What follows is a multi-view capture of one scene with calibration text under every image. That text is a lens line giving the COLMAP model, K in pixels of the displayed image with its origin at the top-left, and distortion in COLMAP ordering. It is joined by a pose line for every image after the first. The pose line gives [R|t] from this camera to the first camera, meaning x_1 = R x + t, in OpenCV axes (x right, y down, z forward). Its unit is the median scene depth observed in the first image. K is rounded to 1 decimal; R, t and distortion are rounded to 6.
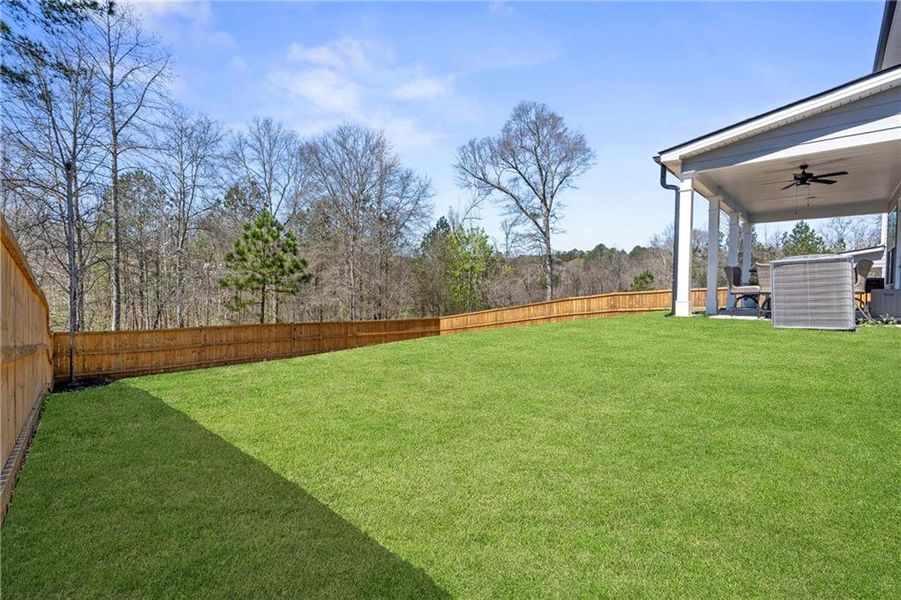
lens RADIAL K [[408.5, 0, 445.2], [0, 408.5, 299.3], [0, 0, 1]] dist [-0.004414, 0.001660]
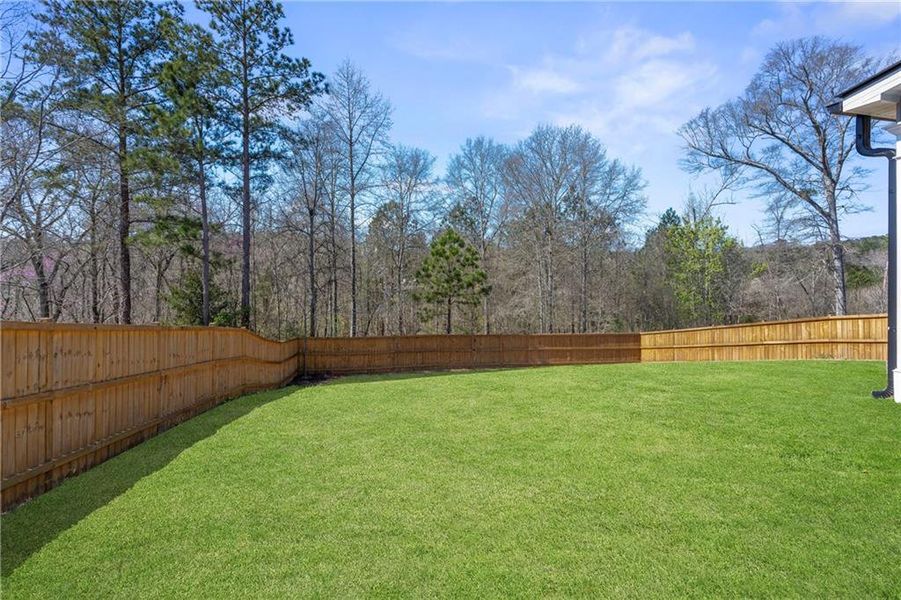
lens RADIAL K [[408.5, 0, 452.5], [0, 408.5, 284.6], [0, 0, 1]] dist [-0.004414, 0.001660]
pose [[0.840386, -0.018918, -0.541659, 0.086419], [0.001233, 0.999455, -0.032995, -0.020032], [0.541987, 0.027060, 0.839951, 0.059923]]
